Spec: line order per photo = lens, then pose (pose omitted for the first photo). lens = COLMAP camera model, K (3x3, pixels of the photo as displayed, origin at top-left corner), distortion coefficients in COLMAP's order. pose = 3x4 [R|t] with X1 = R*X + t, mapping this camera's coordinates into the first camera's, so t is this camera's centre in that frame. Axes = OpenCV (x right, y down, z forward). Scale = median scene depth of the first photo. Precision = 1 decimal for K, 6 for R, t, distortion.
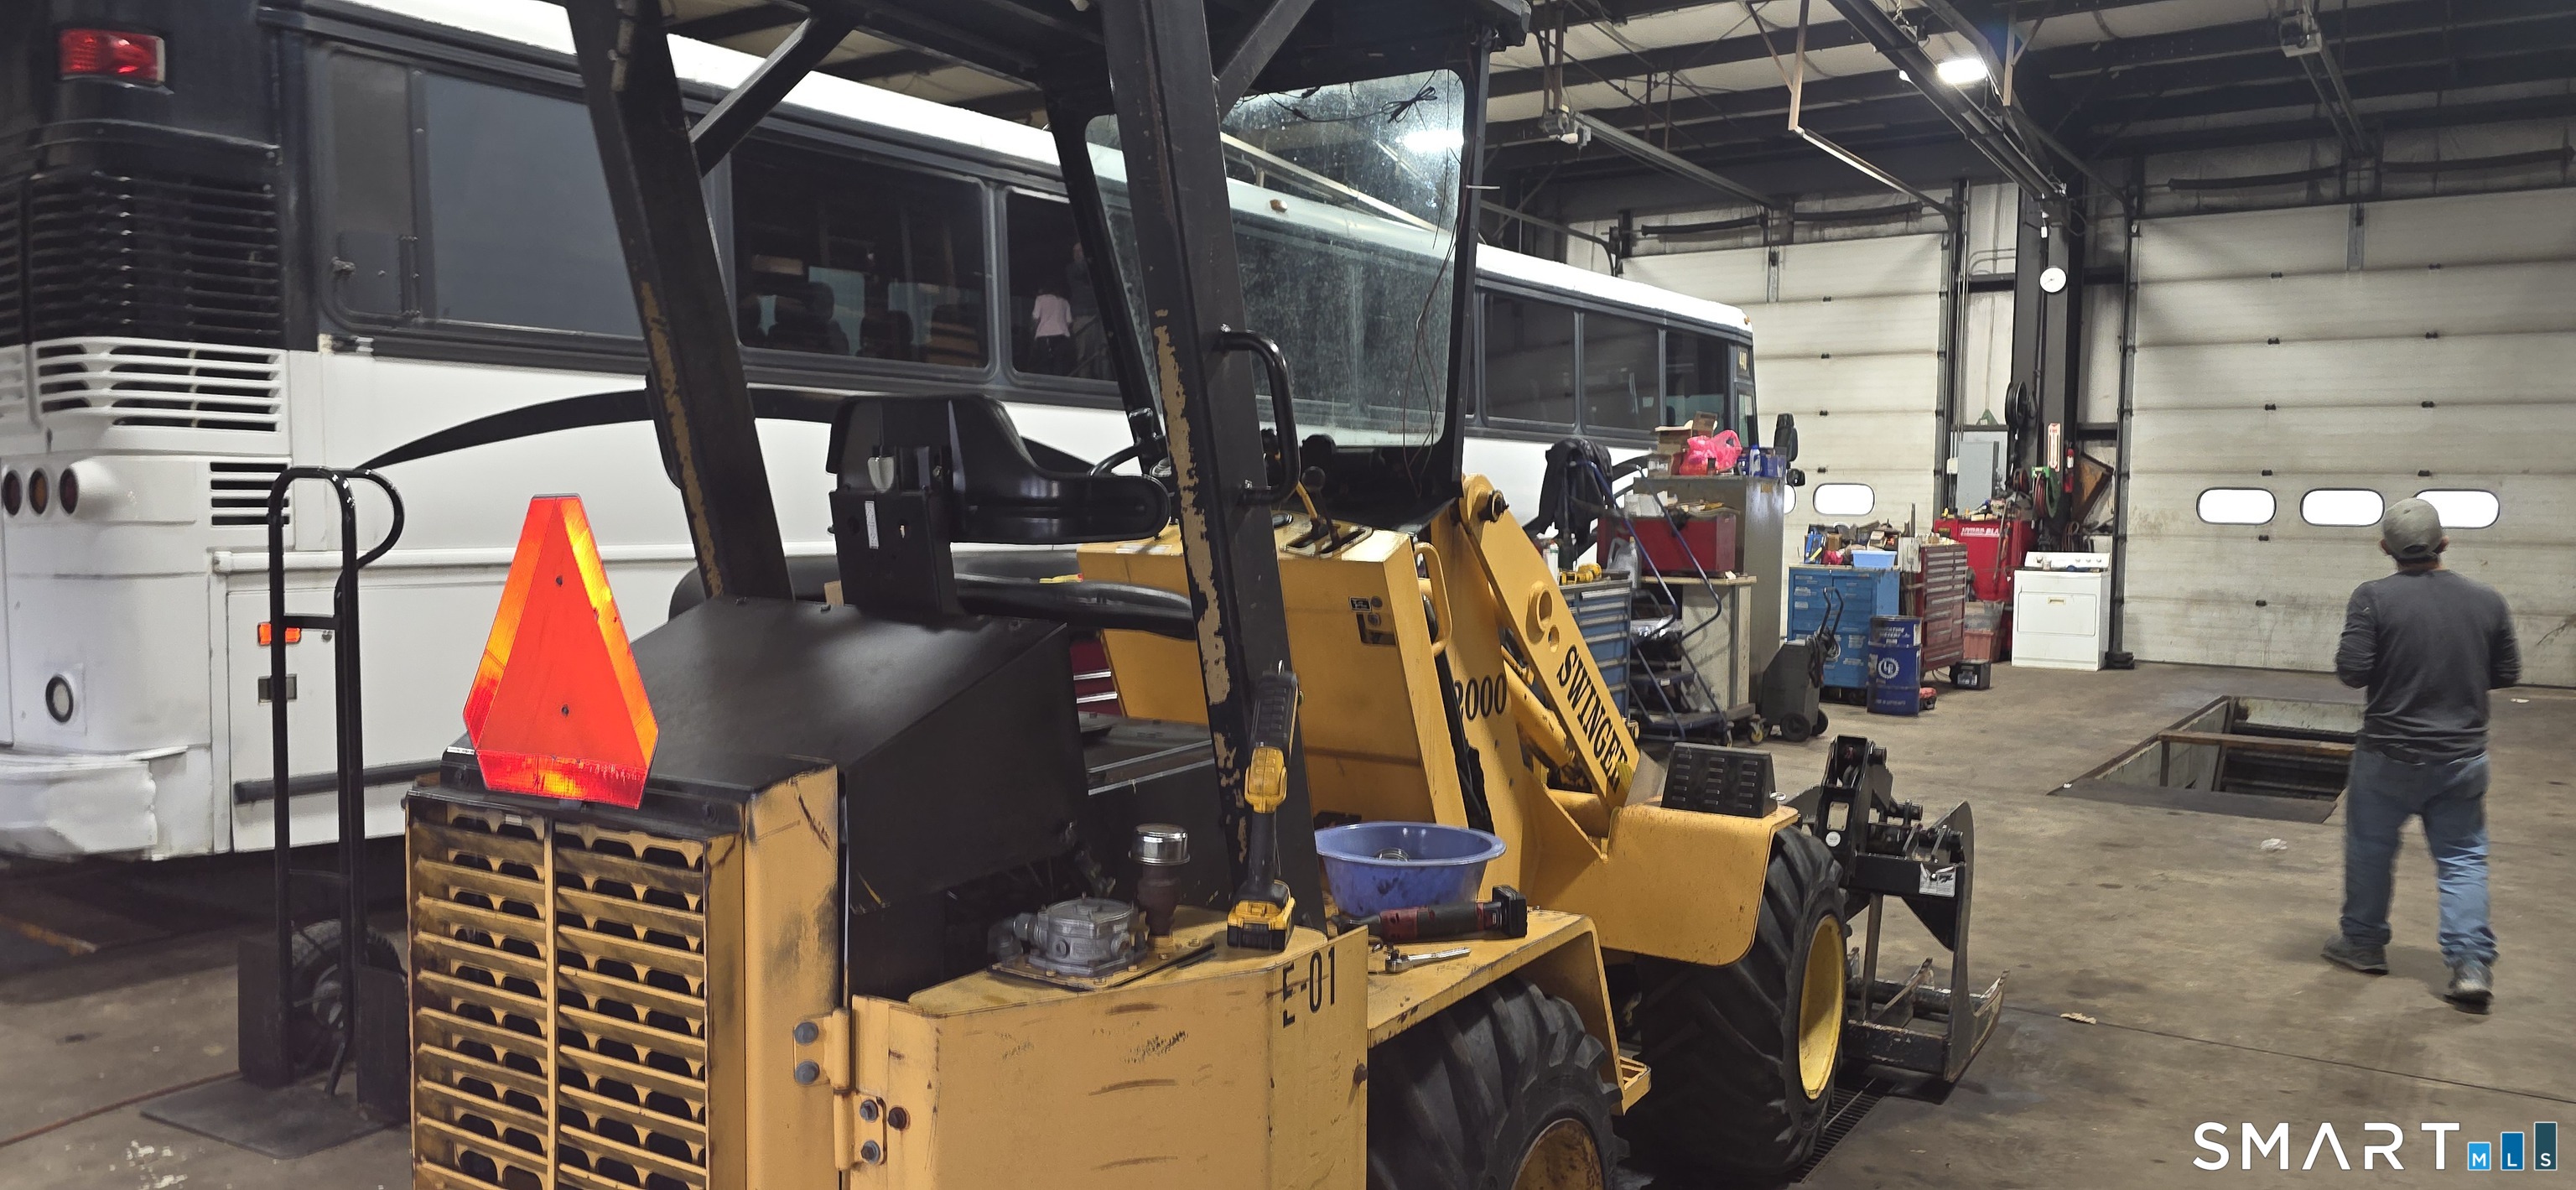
lens RADIAL K [[1737.0, 0, 1283.1], [0, 1737.0, 588.5], [0, 0, 1]] dist [0.072745, -0.060163]
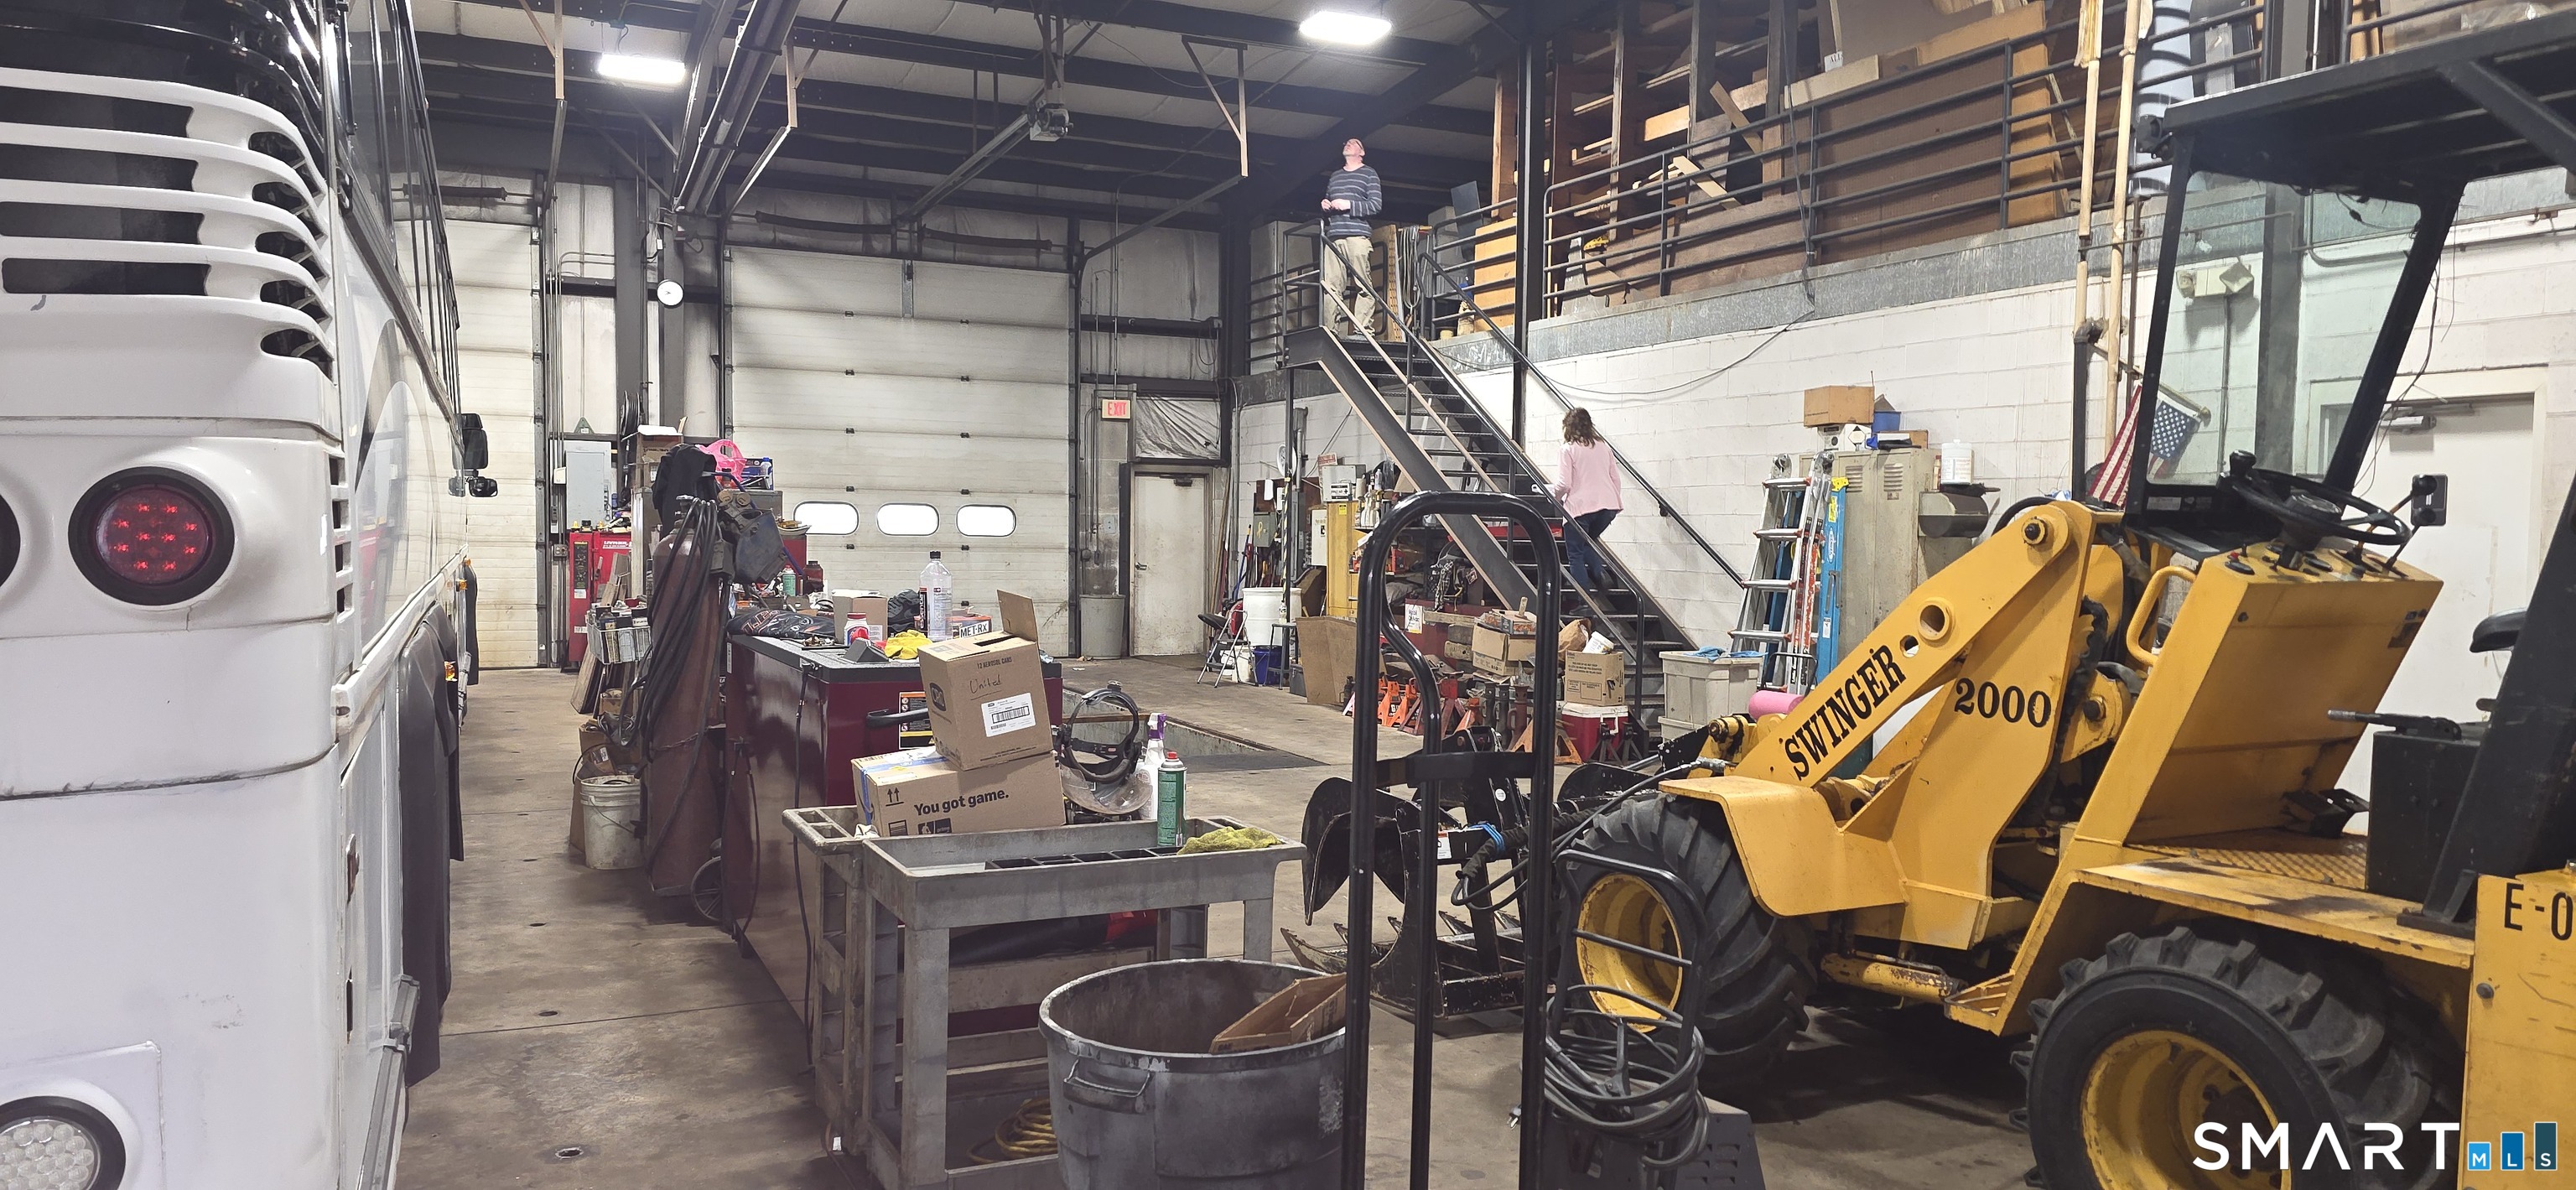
lens RADIAL K [[1737.0, 0, 1303.5], [0, 1737.0, 595.7], [0, 0, 1]] dist [0.072745, -0.060163]
pose [[0.483715, -0.043013, 0.874168, -0.281077], [0.041985, 0.998782, 0.025912, -0.014154], [-0.874218, 0.024168, 0.484932, 0.209415]]
